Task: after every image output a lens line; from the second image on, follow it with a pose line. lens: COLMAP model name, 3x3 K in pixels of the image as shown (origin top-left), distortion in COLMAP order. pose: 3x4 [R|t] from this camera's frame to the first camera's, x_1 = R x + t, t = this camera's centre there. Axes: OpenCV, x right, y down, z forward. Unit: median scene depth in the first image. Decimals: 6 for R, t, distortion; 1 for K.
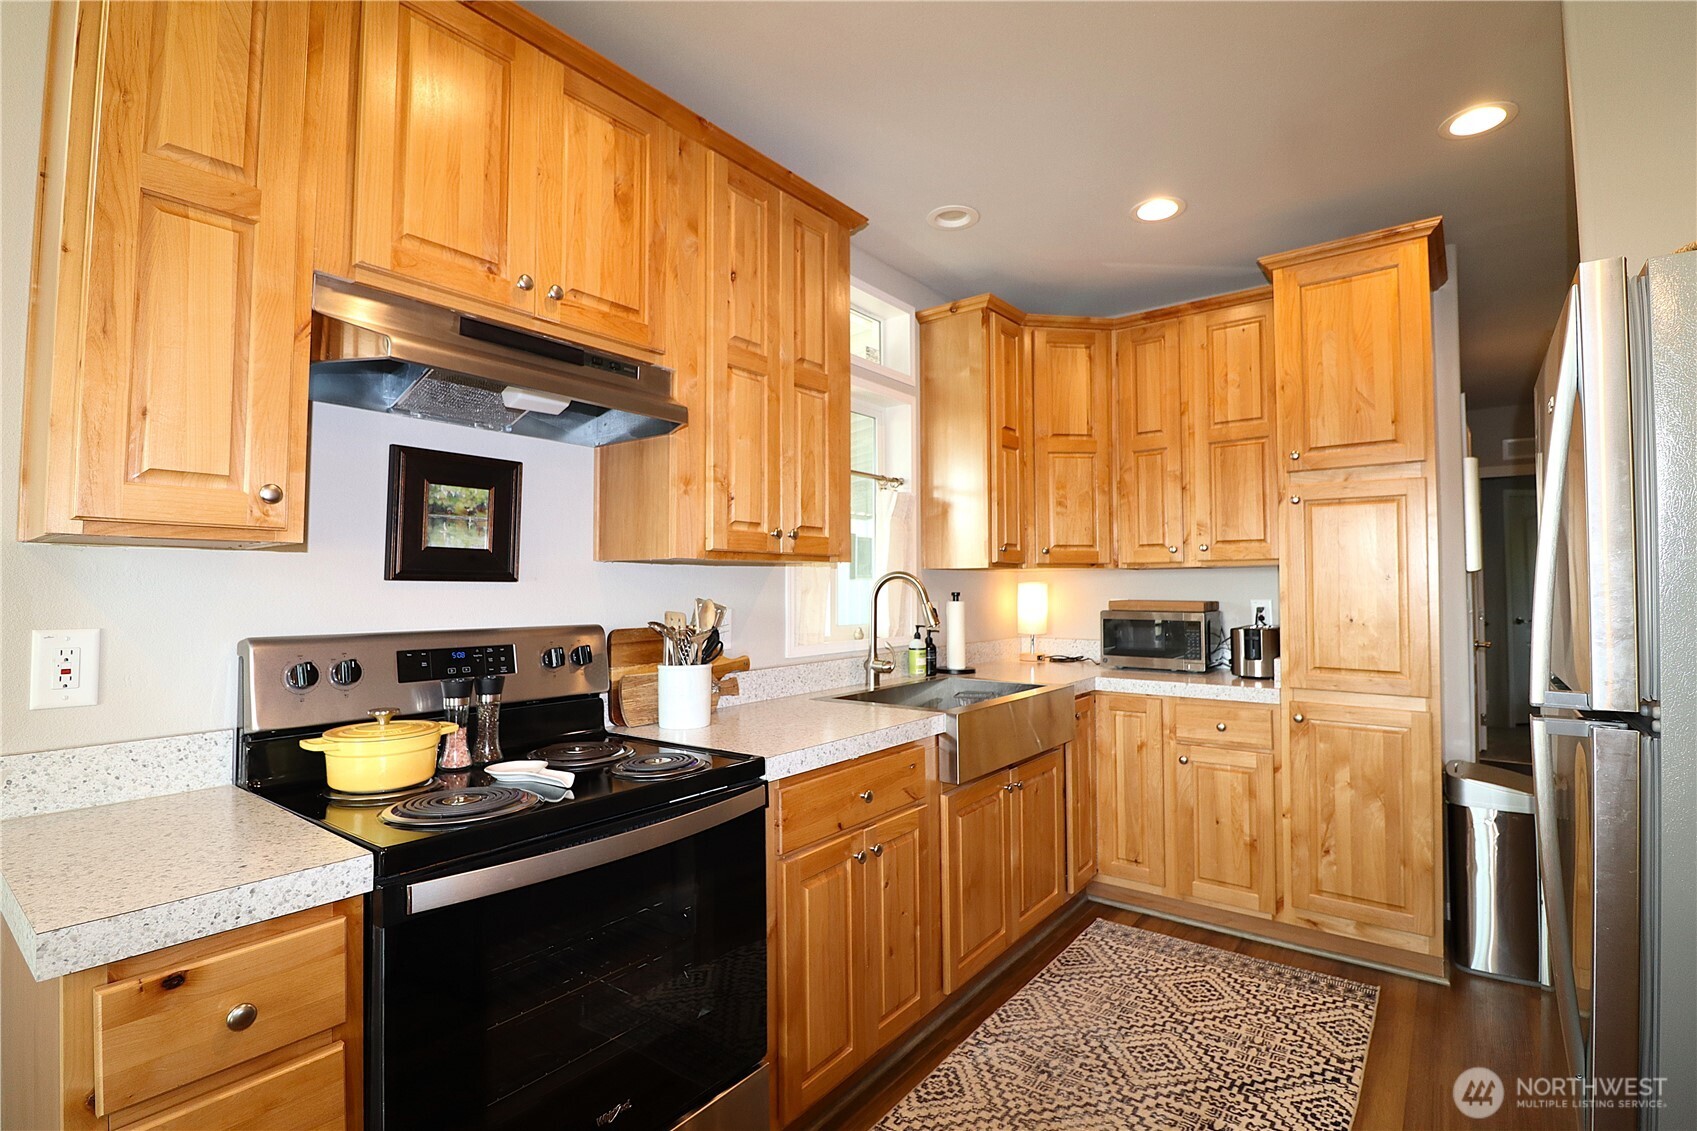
lens RADIAL K [[788.2, 0, 851.3], [0, 788.2, 556.9], [0, 0, 1]] dist [0.001705, -0.013428]
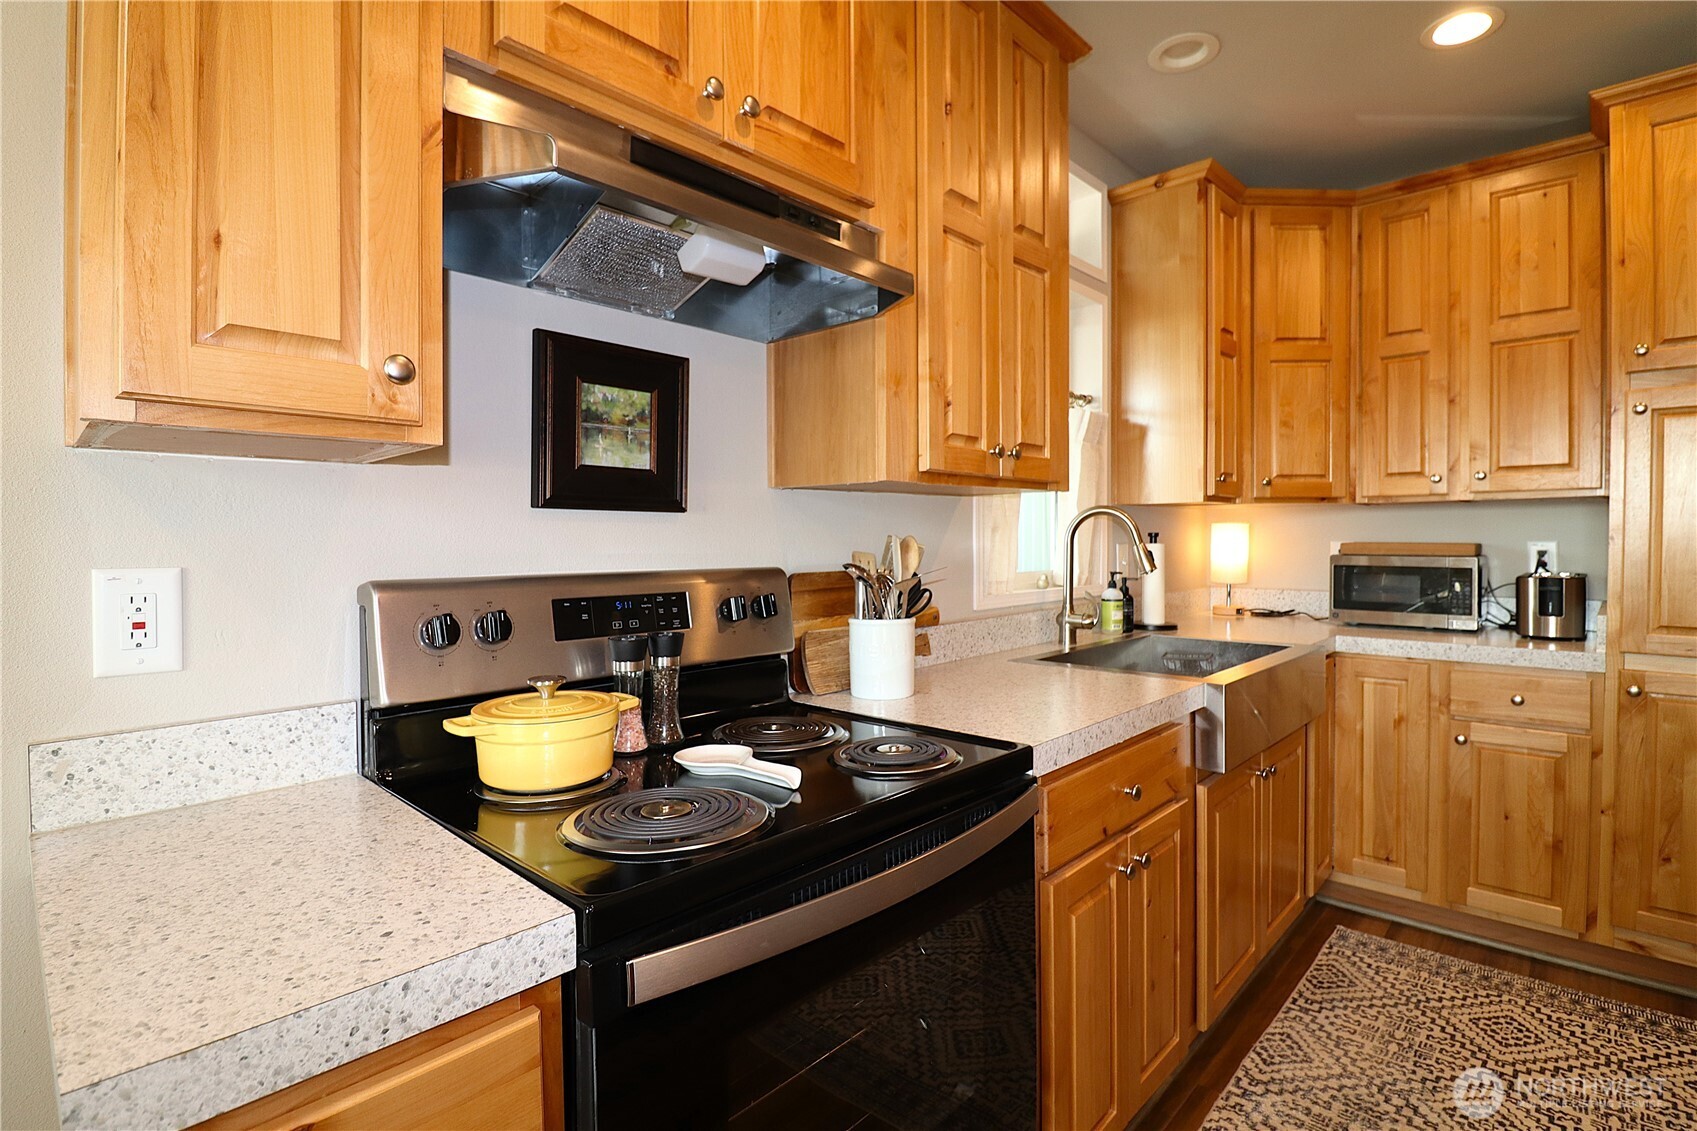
lens RADIAL K [[807.8, 0, 853.5], [0, 807.8, 549.6], [0, 0, 1]] dist [0.000415, -0.013150]
pose [[0.995235, 0.000003, -0.097510, -0.159836], [0.005409, 0.998458, 0.055241, 0.022541], [0.097359, -0.055505, 0.993700, 0.192450]]
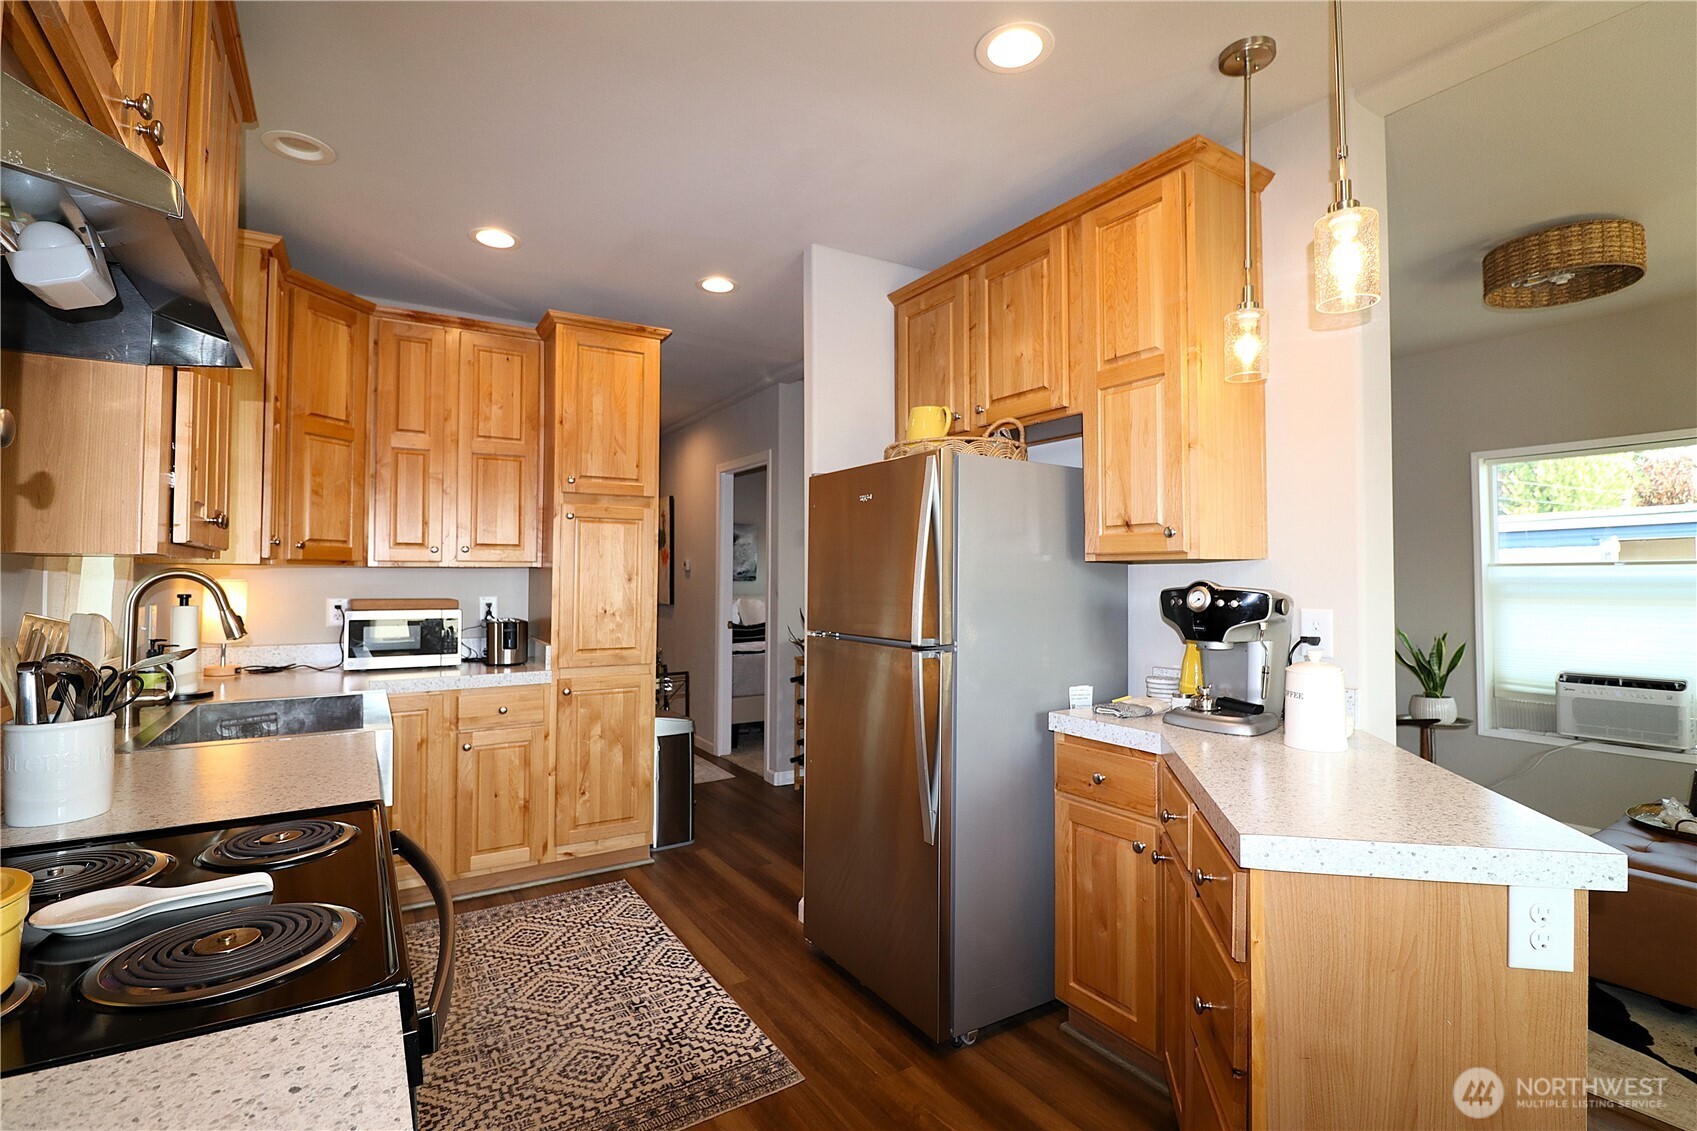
lens RADIAL K [[788.2, 0, 851.3], [0, 788.2, 556.9], [0, 0, 1]] dist [0.001705, -0.013428]
pose [[0.349890, 0.027148, 0.936397, -0.573776], [-0.037863, 0.999173, -0.014821, -0.007964], [-0.936025, -0.030269, 0.350629, 0.196084]]
